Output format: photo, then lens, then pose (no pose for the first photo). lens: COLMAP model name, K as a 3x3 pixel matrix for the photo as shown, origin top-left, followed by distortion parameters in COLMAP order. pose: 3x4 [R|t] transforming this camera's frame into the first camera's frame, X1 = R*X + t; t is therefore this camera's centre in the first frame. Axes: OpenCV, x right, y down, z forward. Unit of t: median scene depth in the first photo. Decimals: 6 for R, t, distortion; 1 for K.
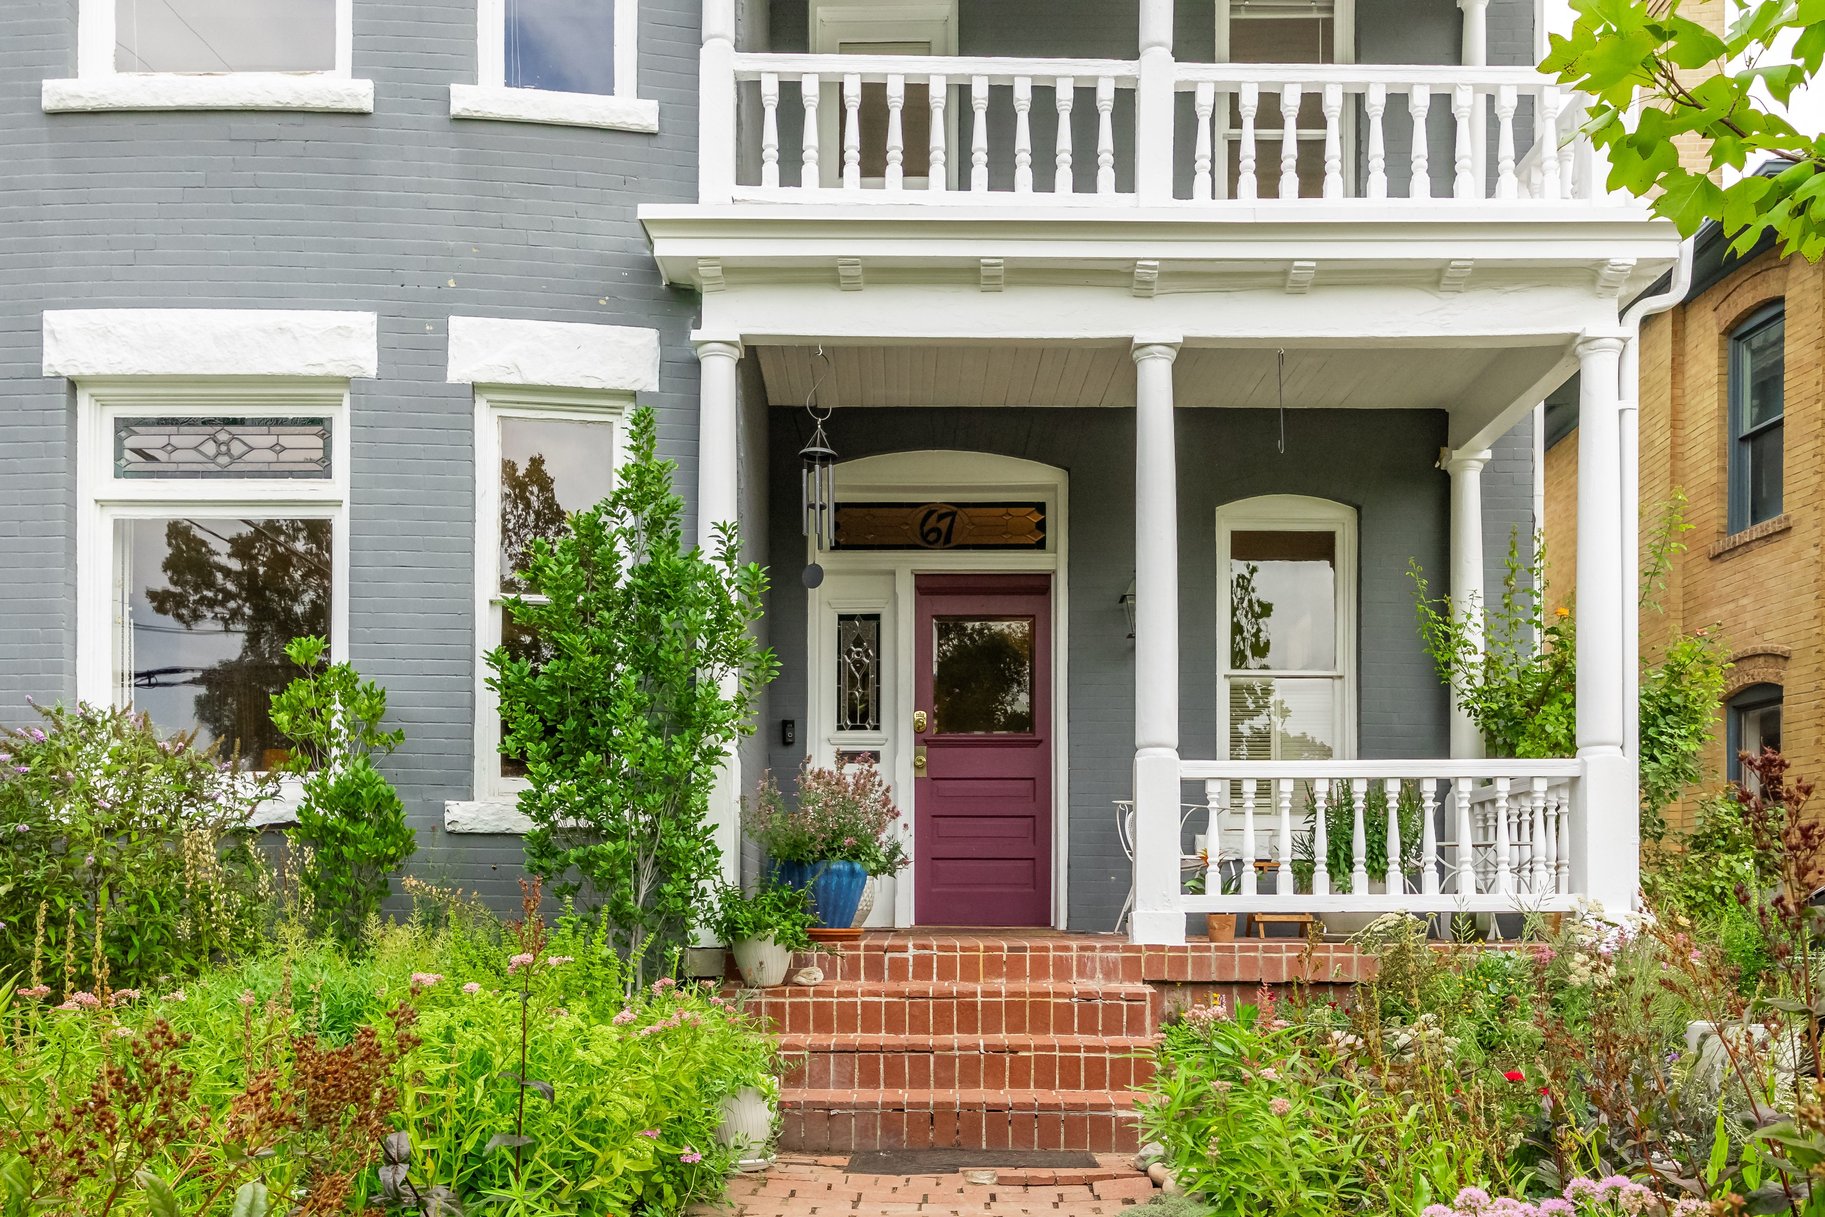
lens RADIAL K [[2995.8, 0, 890.3], [0, 2995.8, 797.8], [0, 0, 1]] dist [0.044190, 0.157179]
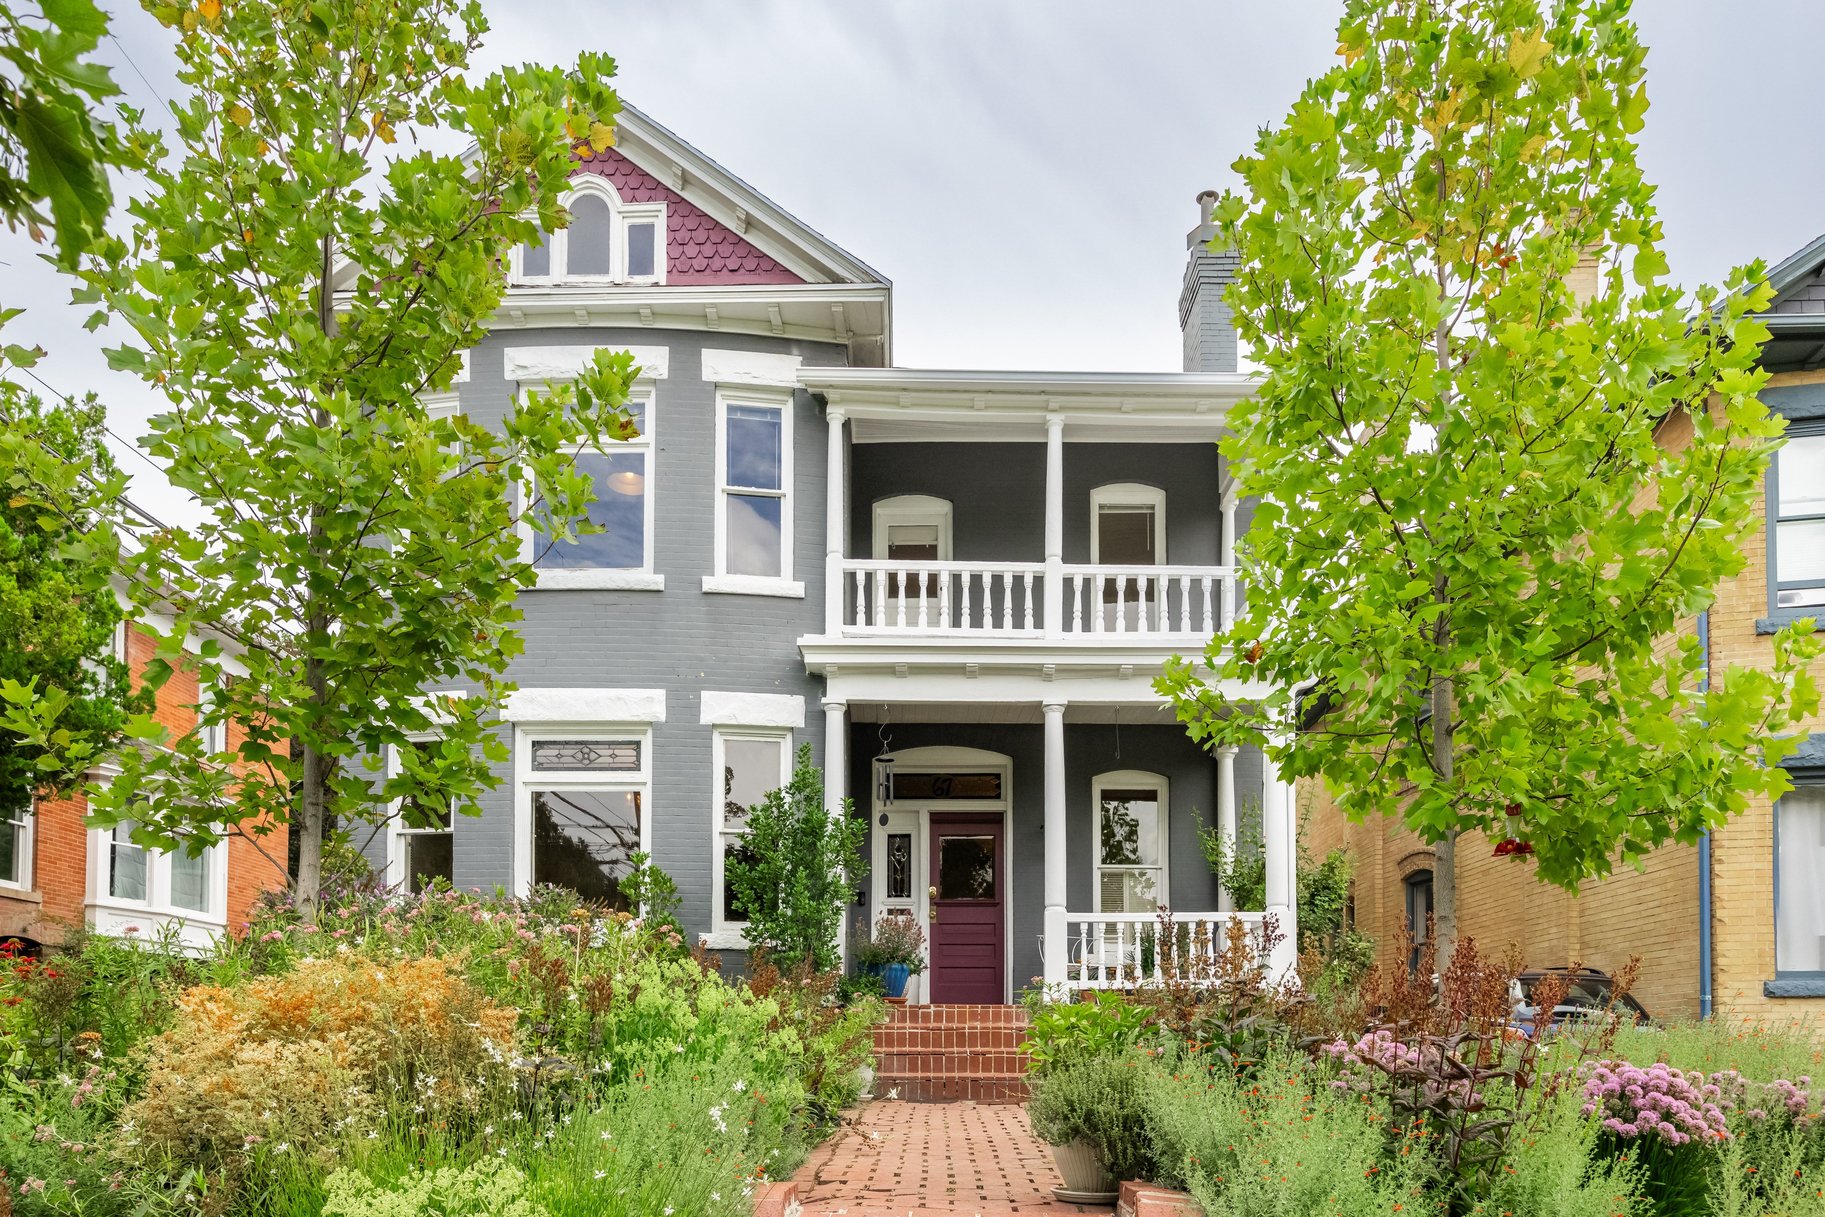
lens RADIAL K [[1963.0, 0, 908.1], [0, 1963.0, 822.2], [0, 0, 1]] dist [-0.006721, -0.005823]
pose [[0.999996, 0.000425, 0.002823, -0.012365], [-0.000254, 0.998176, -0.060367, 0.006022], [-0.002843, 0.060366, 0.998172, -0.299966]]
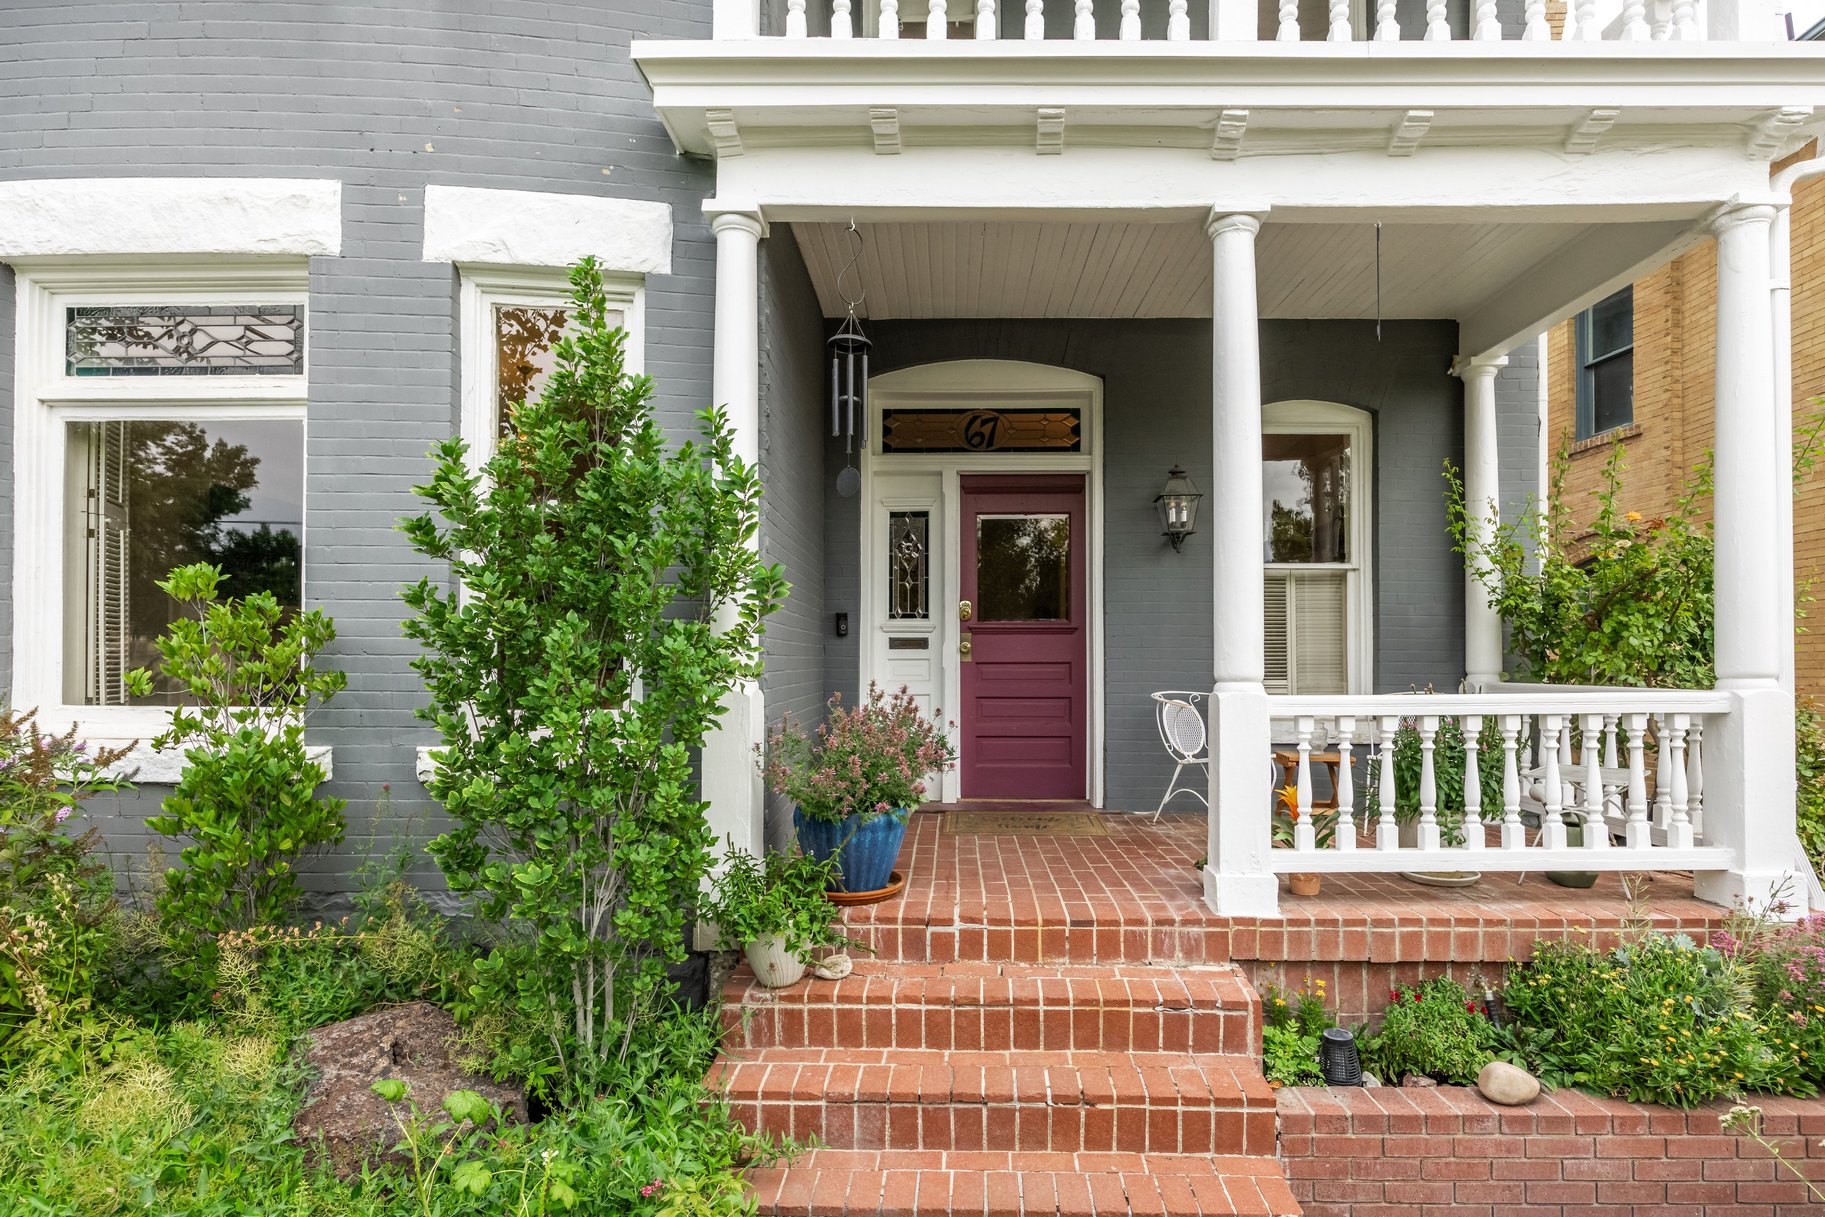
lens RADIAL K [[1953.3, 0, 916.0], [0, 1953.3, 673.7], [0, 0, 1]] dist [0.007645, 0.010061]
pose [[0.999901, -0.001213, -0.014040, 0.002944], [0.001636, 0.999543, 0.030180, -0.035426], [0.013997, -0.030200, 0.999446, 0.427687]]
